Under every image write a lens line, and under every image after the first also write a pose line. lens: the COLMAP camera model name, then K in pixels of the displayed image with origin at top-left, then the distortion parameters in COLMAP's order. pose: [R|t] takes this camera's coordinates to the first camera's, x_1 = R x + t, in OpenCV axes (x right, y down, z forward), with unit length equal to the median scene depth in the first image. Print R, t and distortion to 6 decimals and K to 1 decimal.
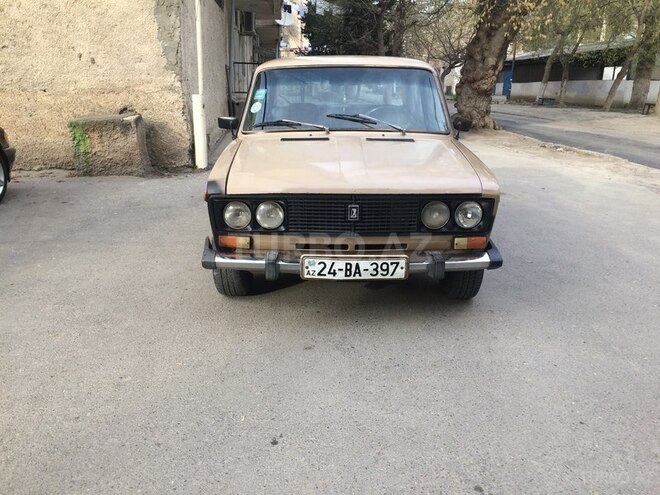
lens RADIAL K [[564.6, 0, 330.0], [0, 564.6, 247.5], [0, 0, 1]] dist [0.098055, -0.121914]
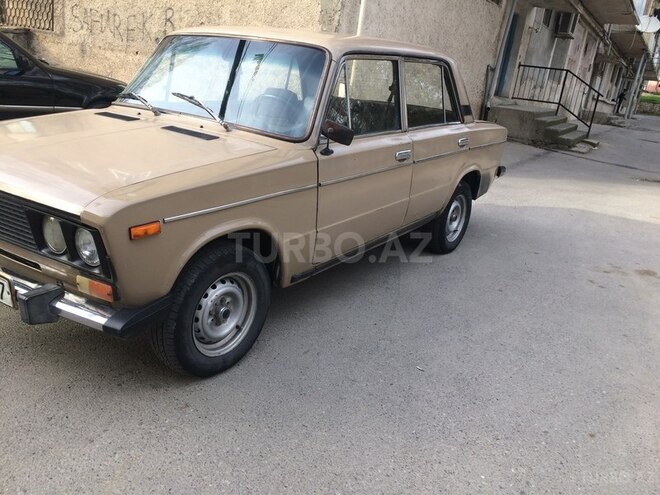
lens RADIAL K [[564.6, 0, 330.0], [0, 564.6, 247.5], [0, 0, 1]] dist [0.098055, -0.121914]
pose [[0.807928, 0.251082, -0.533113, 0.823806], [-0.256512, 0.964324, 0.065430, -0.169930], [0.530522, 0.083887, 0.843510, 0.593501]]
